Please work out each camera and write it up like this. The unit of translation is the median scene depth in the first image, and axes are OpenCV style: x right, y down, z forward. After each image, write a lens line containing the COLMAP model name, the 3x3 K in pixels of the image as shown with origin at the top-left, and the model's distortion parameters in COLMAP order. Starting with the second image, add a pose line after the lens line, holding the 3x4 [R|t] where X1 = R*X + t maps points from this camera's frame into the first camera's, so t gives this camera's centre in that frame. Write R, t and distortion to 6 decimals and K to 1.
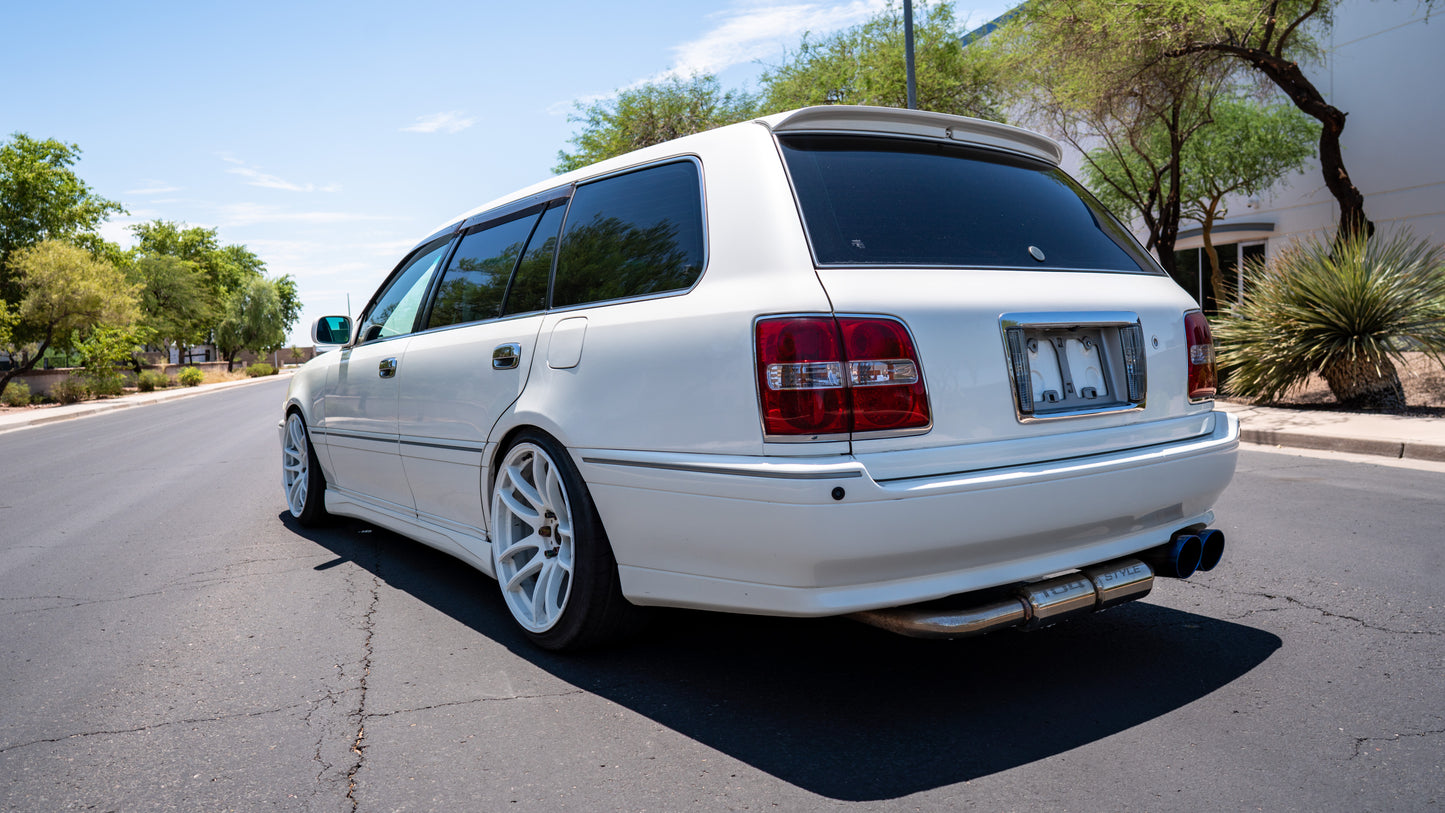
lens RADIAL K [[1008.8, 0, 695.4], [0, 1008.8, 408.4], [0, 0, 1]] dist [-0.062978, 0.049503]
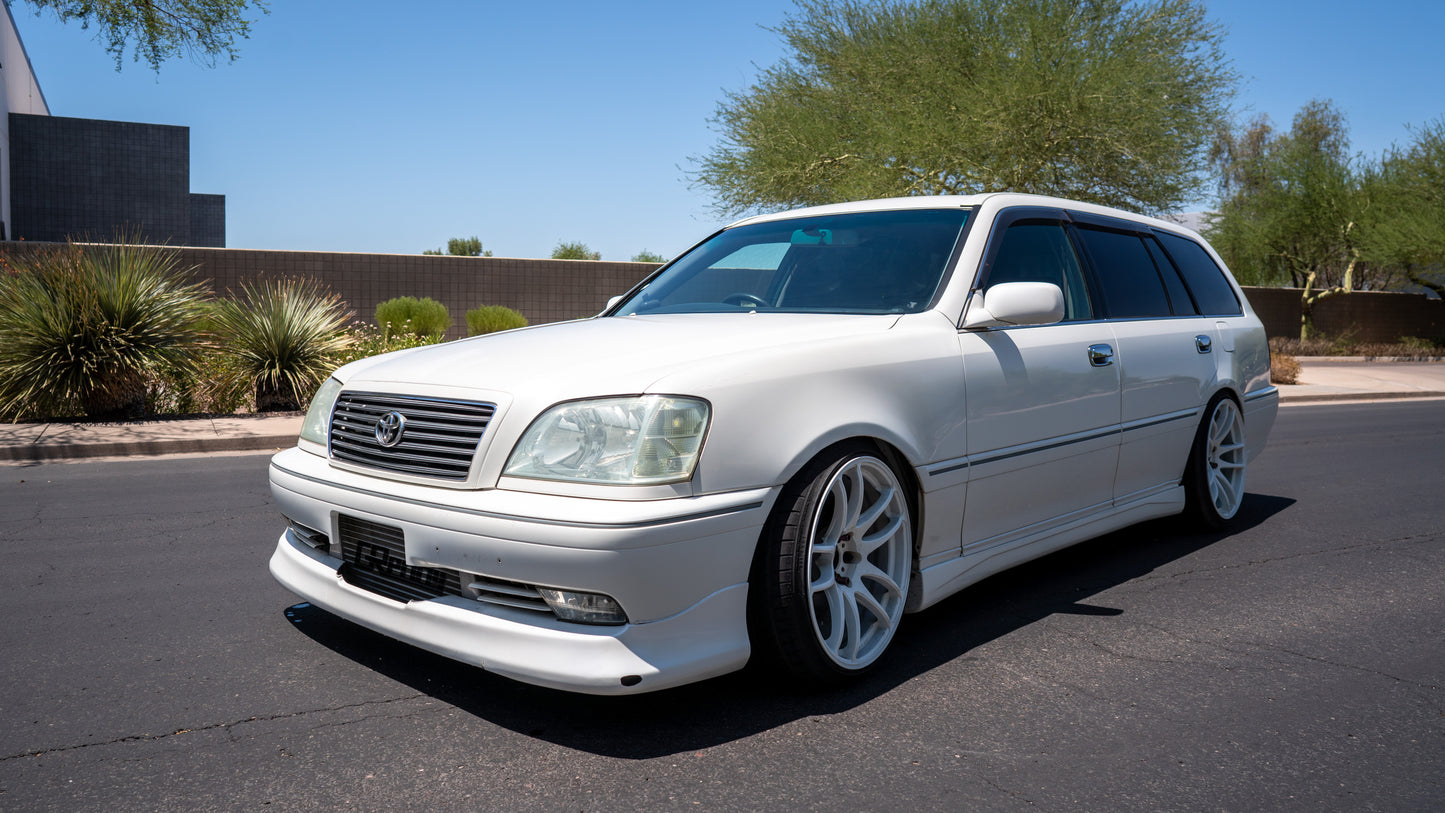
lens RADIAL K [[1061.2, 0, 684.5], [0, 1061.2, 377.6], [0, 0, 1]] dist [-0.065409, 0.055829]
pose [[-0.188349, -0.008462, 0.982066, -1.014189], [0.065180, 0.997650, 0.021097, -0.055732], [-0.979937, 0.067985, -0.187355, 1.339155]]
